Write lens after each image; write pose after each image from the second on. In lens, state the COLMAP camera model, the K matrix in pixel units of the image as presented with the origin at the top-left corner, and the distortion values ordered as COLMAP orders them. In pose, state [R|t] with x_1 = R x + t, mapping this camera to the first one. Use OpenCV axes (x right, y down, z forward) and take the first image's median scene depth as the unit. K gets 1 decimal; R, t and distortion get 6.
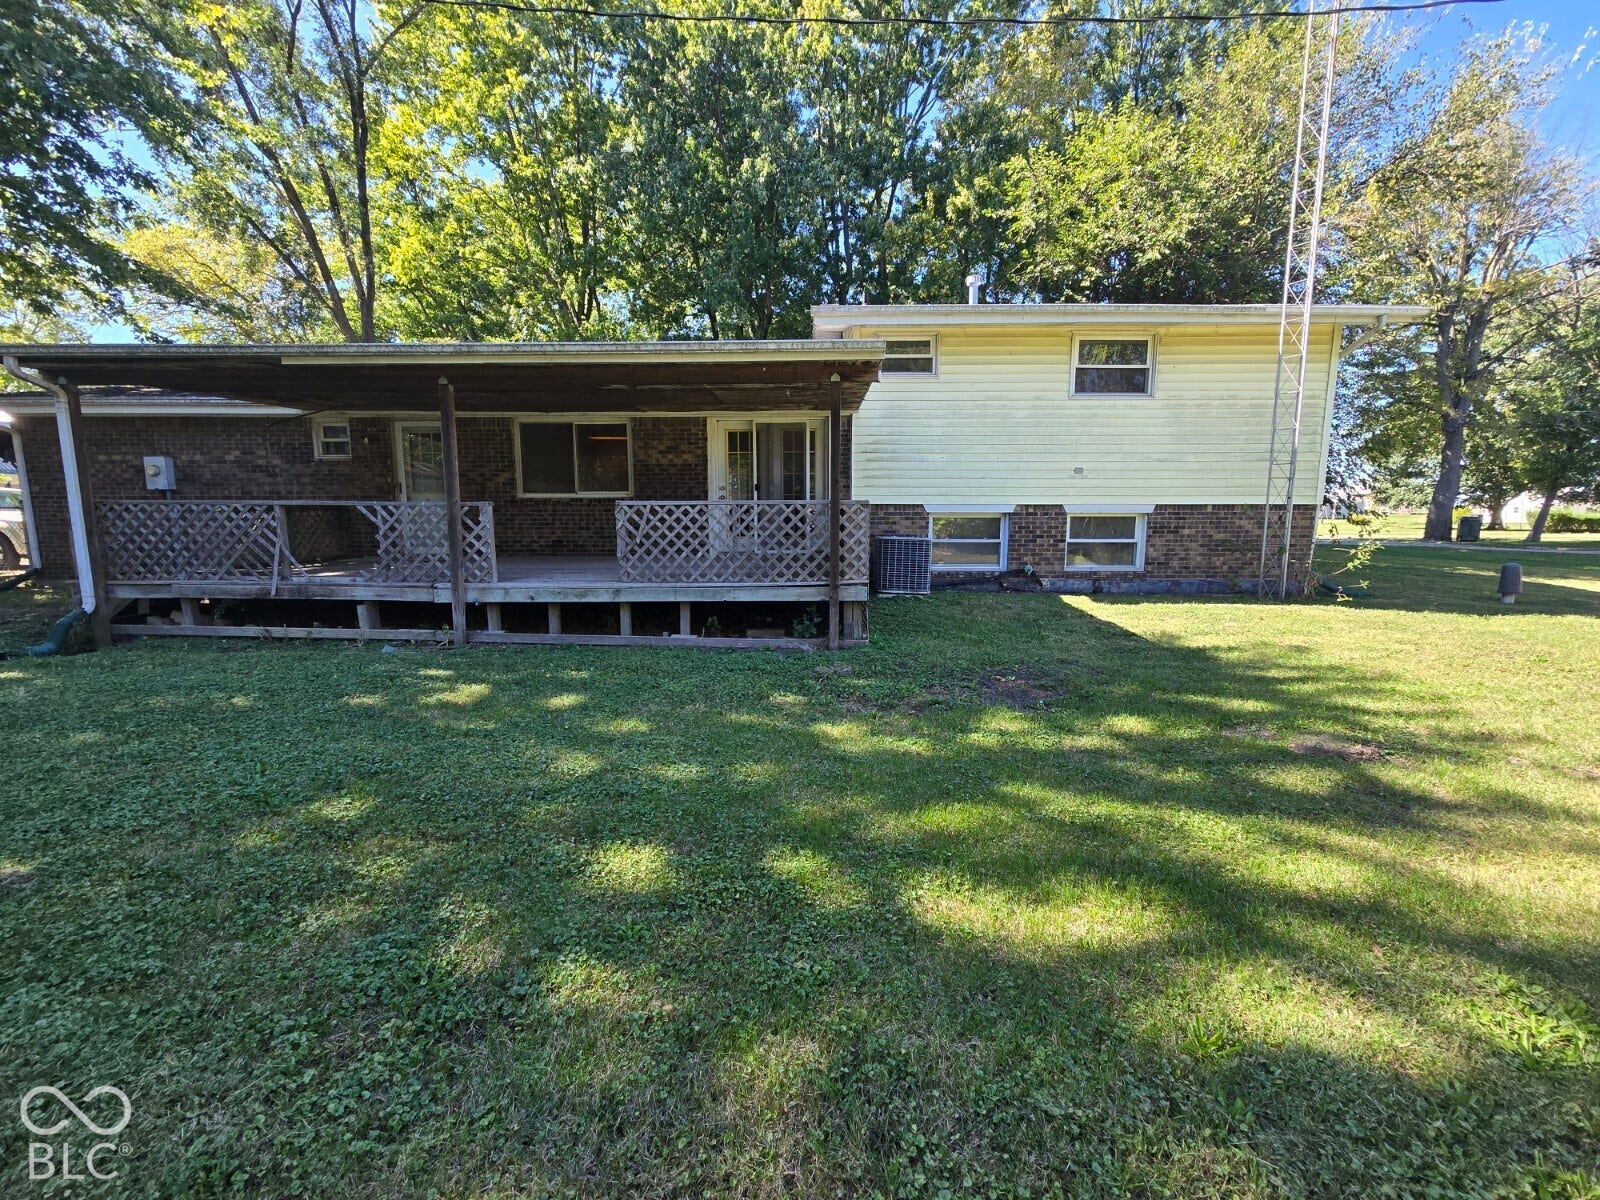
lens RADIAL K [[652.7, 0, 805.1], [0, 652.7, 601.2], [0, 0, 1]] dist [-0.000387, 0.001004]
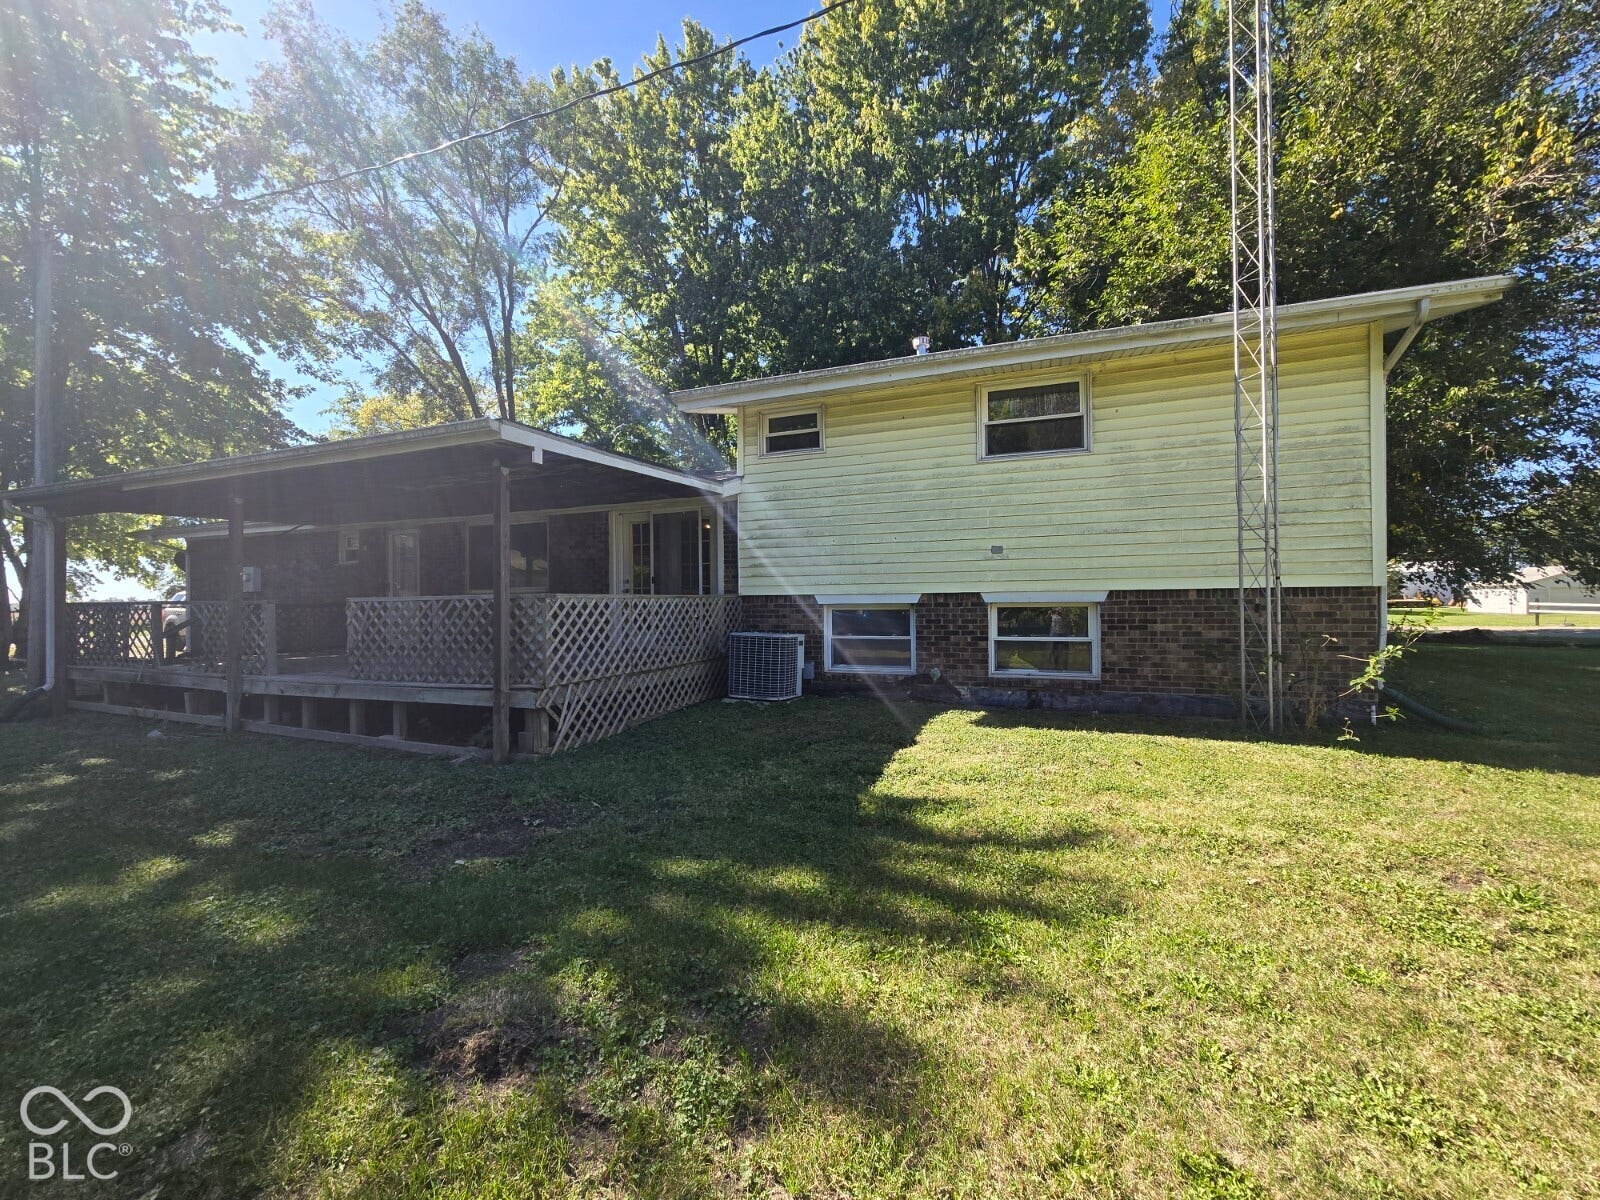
lens RADIAL K [[652.7, 0, 799.0], [0, 652.7, 603.7], [0, 0, 1]] dist [-0.000387, 0.001004]
pose [[0.938406, -0.009098, -0.345414, 0.472394], [-0.036175, 0.991573, -0.124397, -0.028876], [0.343634, 0.129230, 0.930169, 0.193648]]
